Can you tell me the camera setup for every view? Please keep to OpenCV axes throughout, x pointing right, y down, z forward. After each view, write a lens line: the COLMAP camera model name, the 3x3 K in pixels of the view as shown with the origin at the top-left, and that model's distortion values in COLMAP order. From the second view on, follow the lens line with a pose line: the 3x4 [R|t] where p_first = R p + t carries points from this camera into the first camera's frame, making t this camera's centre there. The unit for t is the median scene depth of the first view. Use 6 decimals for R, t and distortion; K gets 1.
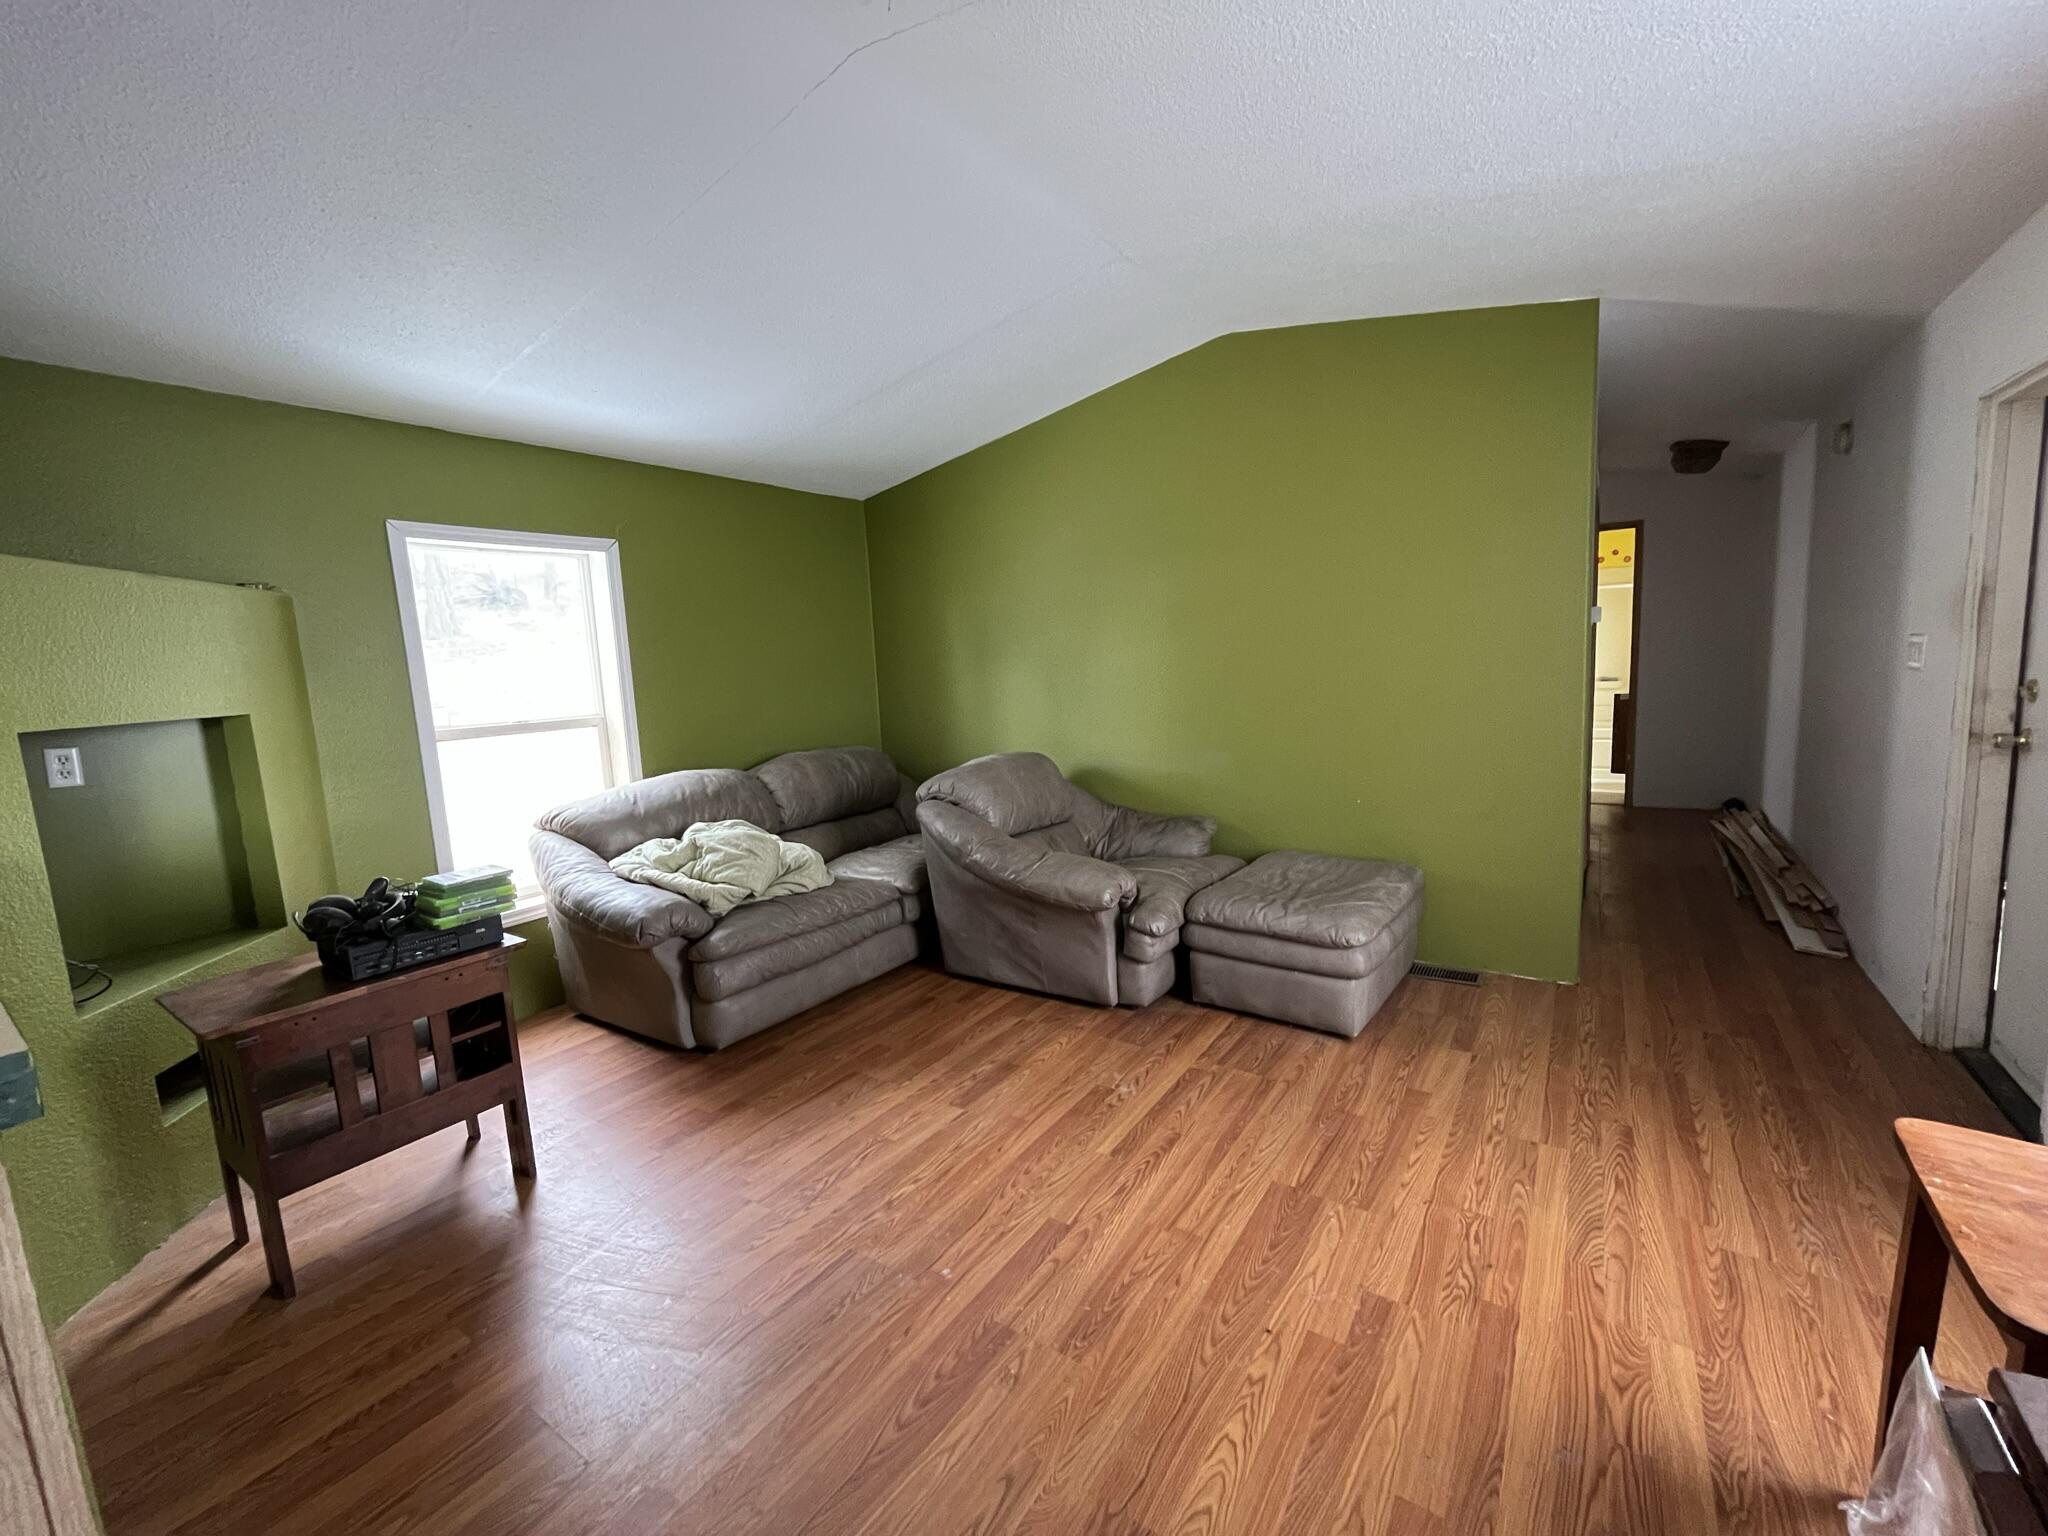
lens RADIAL K [[833.8, 0, 1023.5], [0, 833.8, 752.2], [0, 0, 1]] dist [-0.008125, 0.002021]
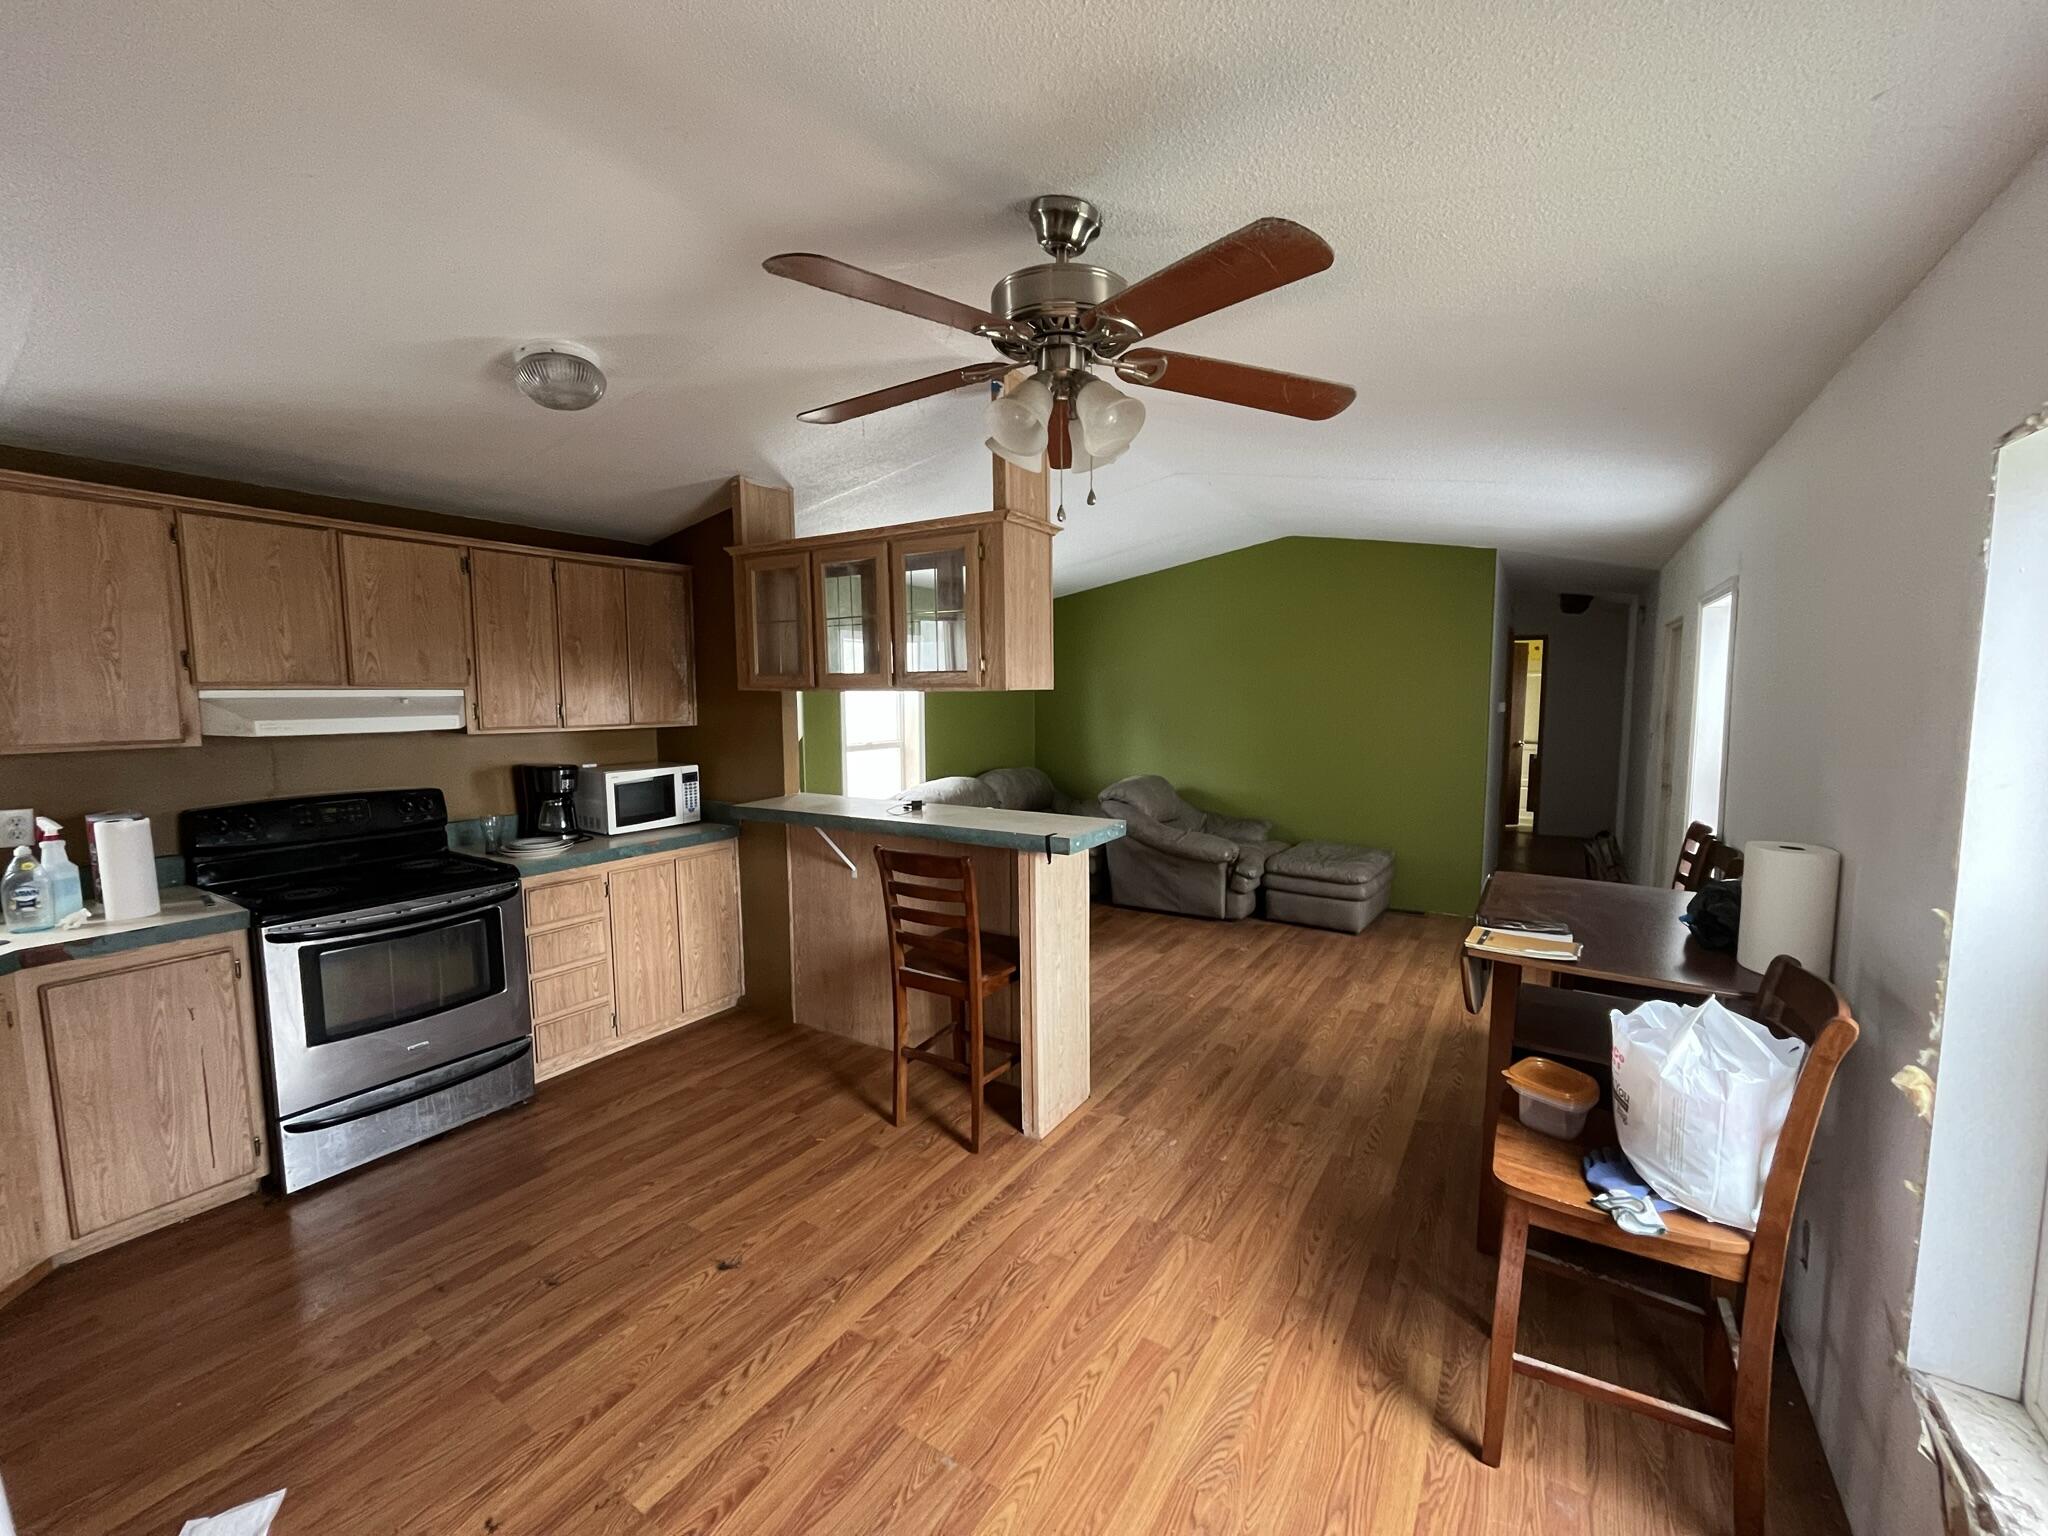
lens RADIAL K [[833.8, 0, 1016.4], [0, 833.8, 750.2], [0, 0, 1]] dist [-0.008125, 0.002021]
pose [[0.998428, 0.047096, 0.030382, -0.422037], [-0.045968, 0.998264, -0.036813, 0.031819], [-0.032063, 0.035359, 0.998860, -0.815090]]
